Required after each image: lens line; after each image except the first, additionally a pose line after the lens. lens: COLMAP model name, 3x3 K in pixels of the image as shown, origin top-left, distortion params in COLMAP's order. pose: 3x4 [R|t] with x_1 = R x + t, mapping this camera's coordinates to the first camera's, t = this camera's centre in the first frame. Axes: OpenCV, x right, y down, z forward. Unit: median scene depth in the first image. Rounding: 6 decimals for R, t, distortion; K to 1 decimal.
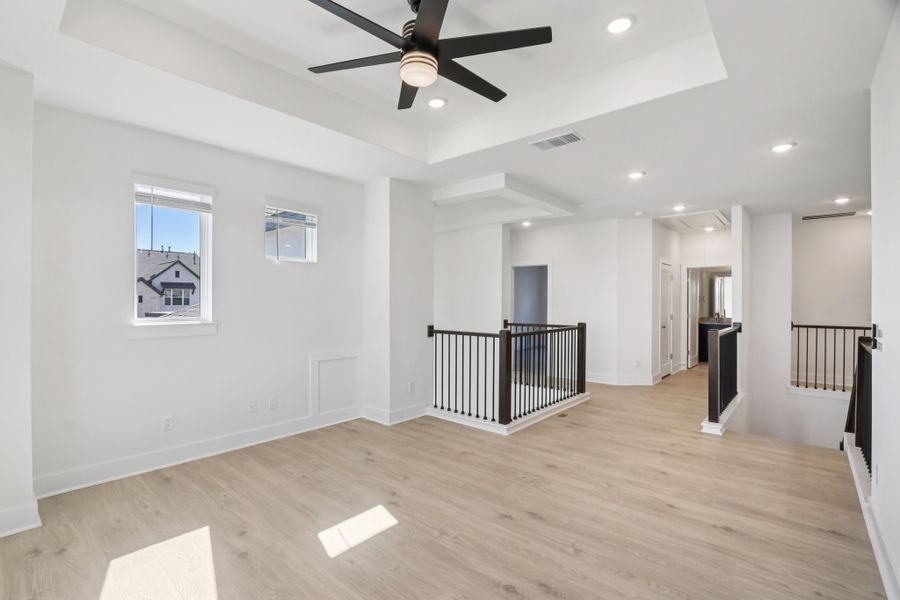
lens RADIAL K [[422.3, 0, 440.3], [0, 422.3, 301.0], [0, 0, 1]] dist [-0.001705, -0.000813]
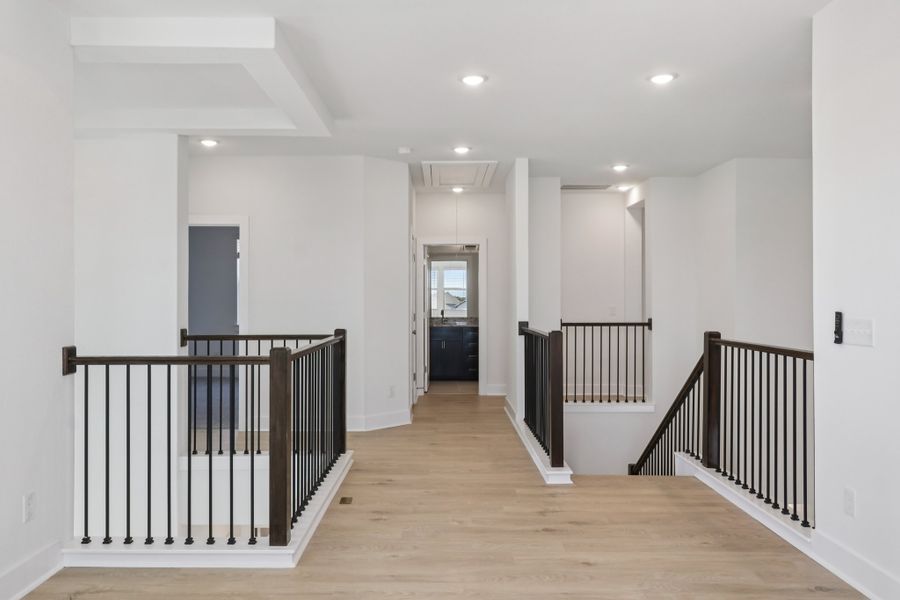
lens RADIAL K [[680.3, 0, 450.0], [0, 680.3, 300.0], [0, 0, 1]] dist [0.005974, 0.001889]
pose [[0.746635, -0.005072, 0.665215, -0.188555], [0.003326, 0.999987, 0.003891, 0.011166], [-0.665226, -0.000692, 0.746642, 0.260621]]
